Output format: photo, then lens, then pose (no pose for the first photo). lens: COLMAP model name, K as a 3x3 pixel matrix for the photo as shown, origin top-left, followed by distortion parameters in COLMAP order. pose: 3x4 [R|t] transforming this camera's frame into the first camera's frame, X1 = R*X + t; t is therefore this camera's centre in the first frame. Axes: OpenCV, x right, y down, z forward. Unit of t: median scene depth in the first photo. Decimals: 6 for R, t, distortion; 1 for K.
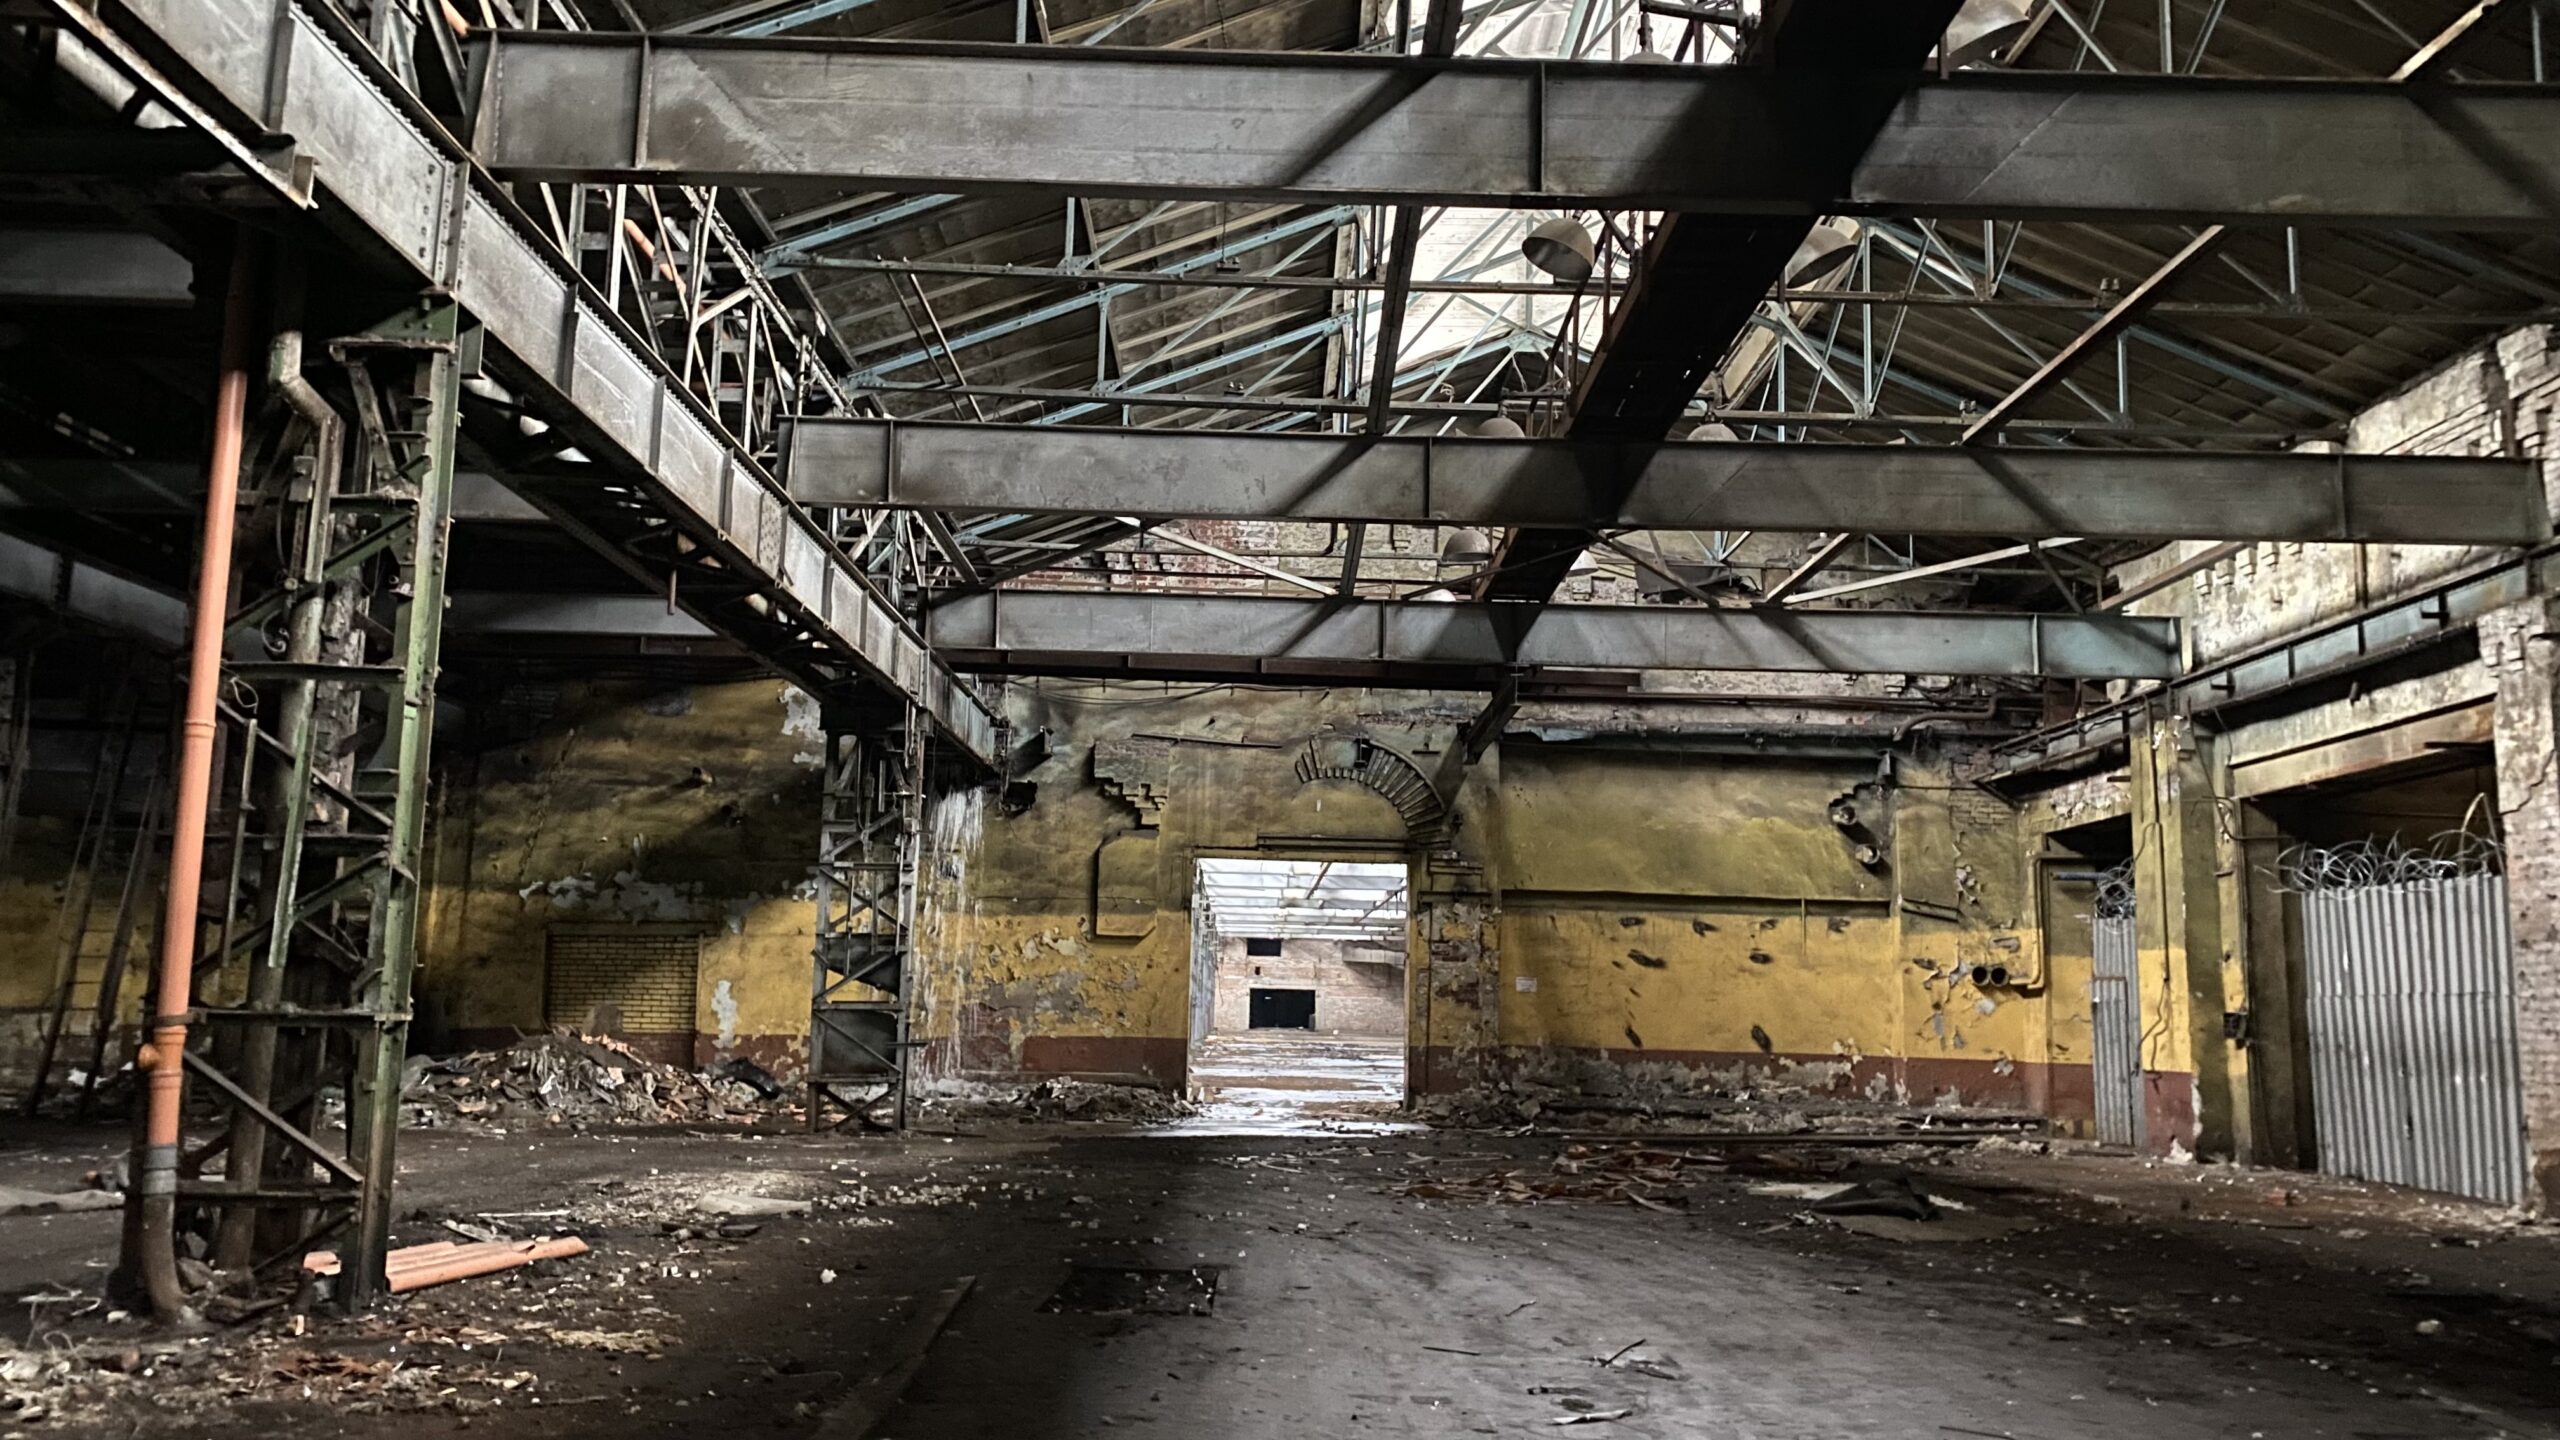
lens RADIAL K [[1941.9, 0, 1280.0], [0, 1941.9, 715.5], [0, 0, 1]] dist [0.081649, -0.138044]
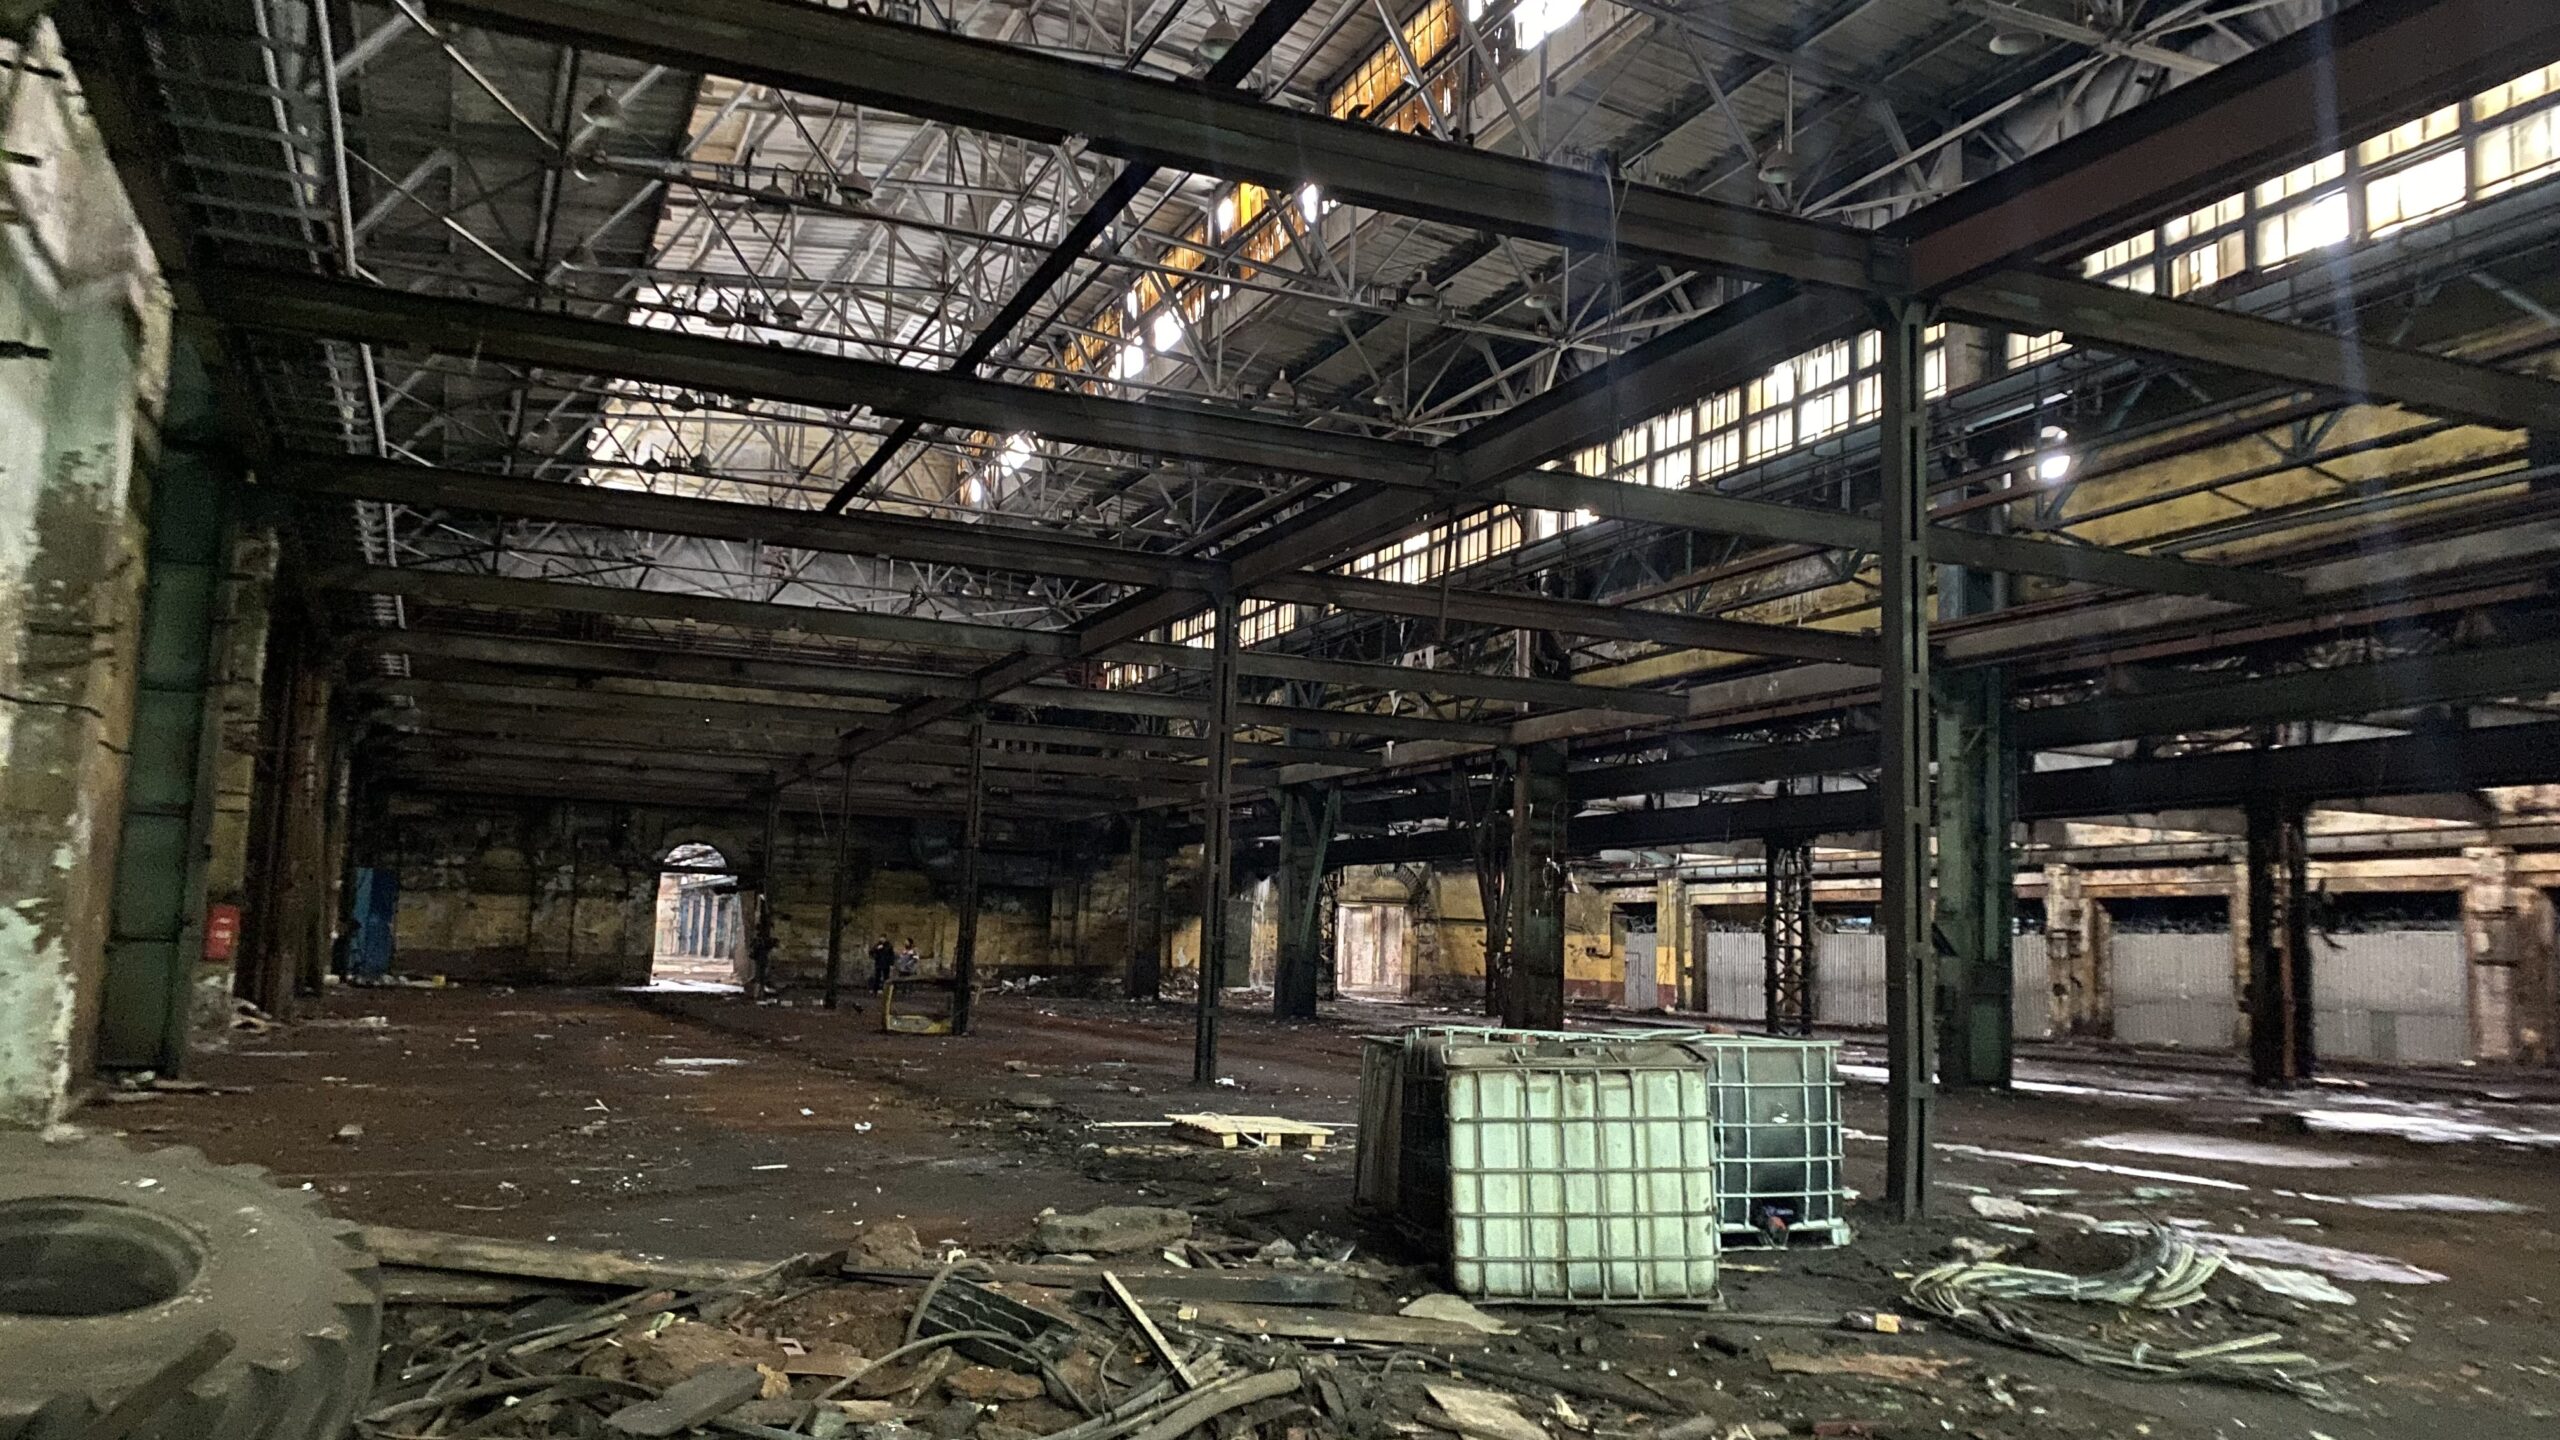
lens RADIAL K [[1941.9, 0, 1280.0], [0, 1941.9, 715.5], [0, 0, 1]] dist [0.081649, -0.138044]
pose [[0.919848, 0.056666, 0.388161, -1.217198], [-0.073950, 0.996819, 0.029722, -0.269420], [-0.385242, -0.056044, 0.921112, -1.474482]]
